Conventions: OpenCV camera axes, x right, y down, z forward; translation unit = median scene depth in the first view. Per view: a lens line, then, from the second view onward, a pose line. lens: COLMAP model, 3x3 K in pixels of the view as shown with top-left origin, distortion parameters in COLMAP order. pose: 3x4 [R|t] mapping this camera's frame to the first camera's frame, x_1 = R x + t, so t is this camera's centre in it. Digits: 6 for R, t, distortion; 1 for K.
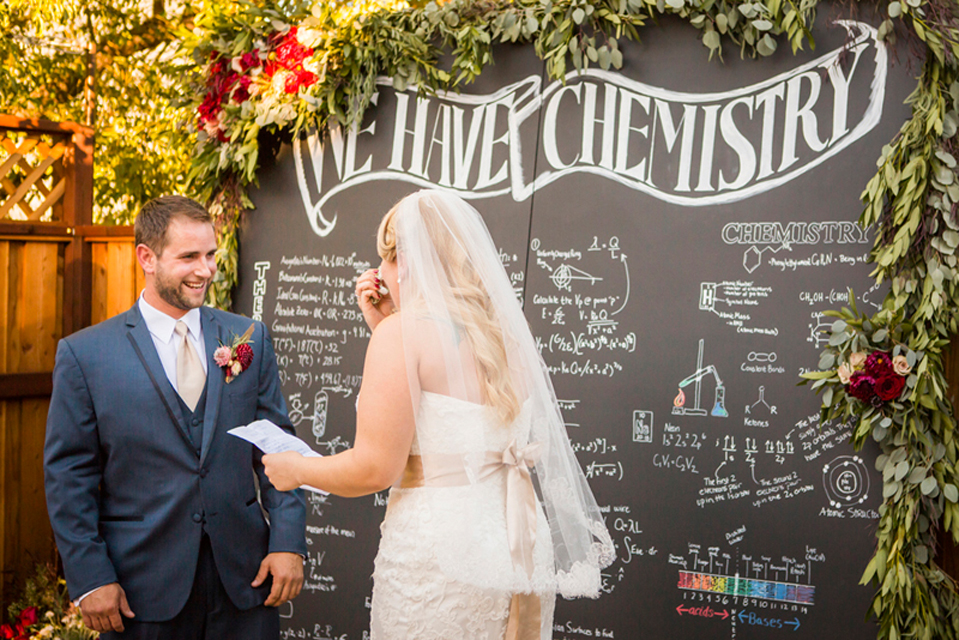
lens RADIAL K [[1674.7, 0, 540.8], [0, 1674.7, 287.3], [0, 0, 1]] dist [0.031771, 0.000000]
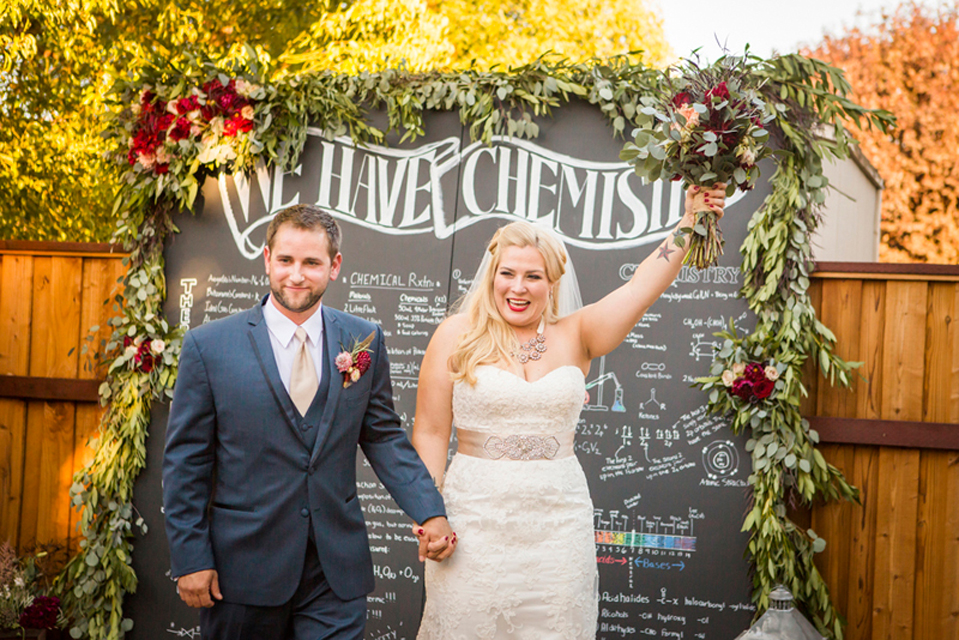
lens RADIAL K [[1923.2, 0, 511.5], [0, 1923.2, 318.4], [0, 0, 1]] dist [0.146076, 0.000000]
pose [[0.960413, 0.033101, 0.276607, -0.372223], [-0.032302, 0.999450, -0.007447, 0.017412], [-0.276701, -0.001783, 0.960954, -0.400704]]
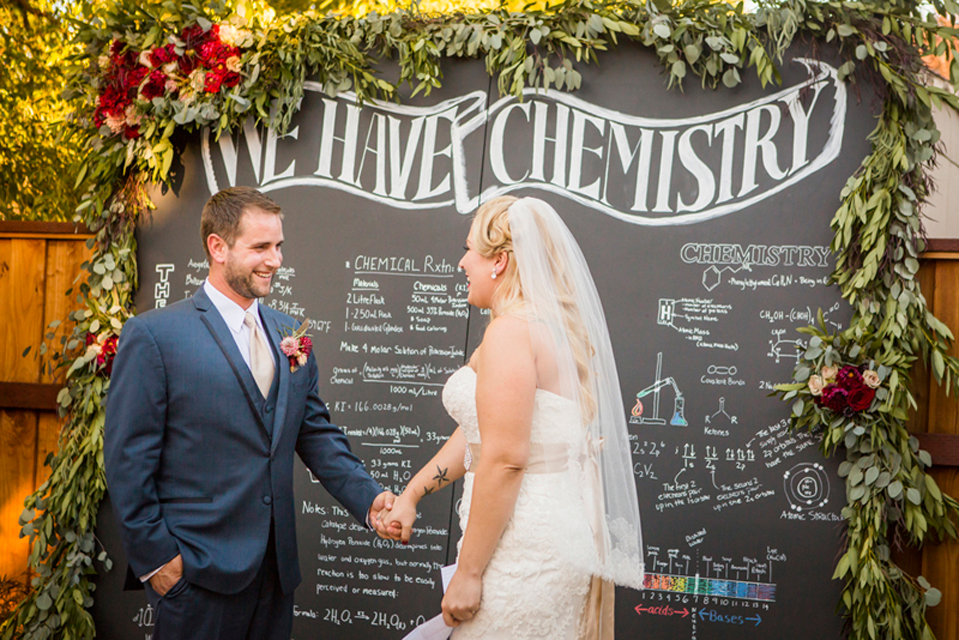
lens RADIAL K [[1900.4, 0, 502.4], [0, 1900.4, 306.6], [0, 0, 1]] dist [0.123277, 0.000000]
pose [[0.973472, 0.034826, 0.226141, -0.261437], [-0.032709, 0.999379, -0.013100, 0.020308], [-0.226456, 0.005356, 0.974007, -0.136169]]
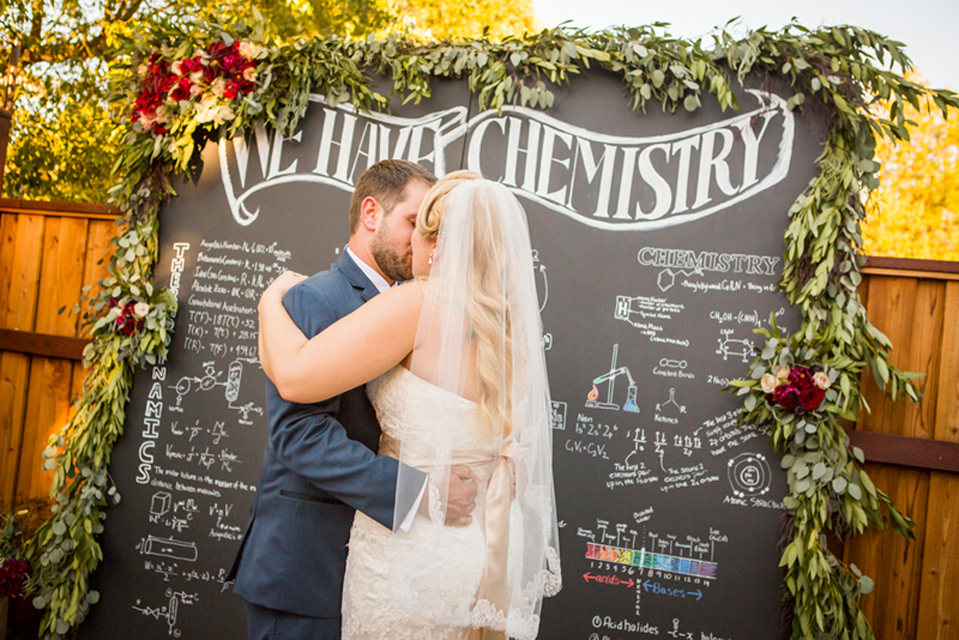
lens RADIAL K [[1055.4, 0, 442.3], [0, 1055.4, 283.8], [0, 0, 1]] dist [-0.051835, 0.000000]
pose [[0.962861, 0.092781, 0.253554, -0.202624], [-0.088495, 0.995675, -0.028284, 0.019901], [-0.255082, 0.004795, 0.966908, 0.309062]]
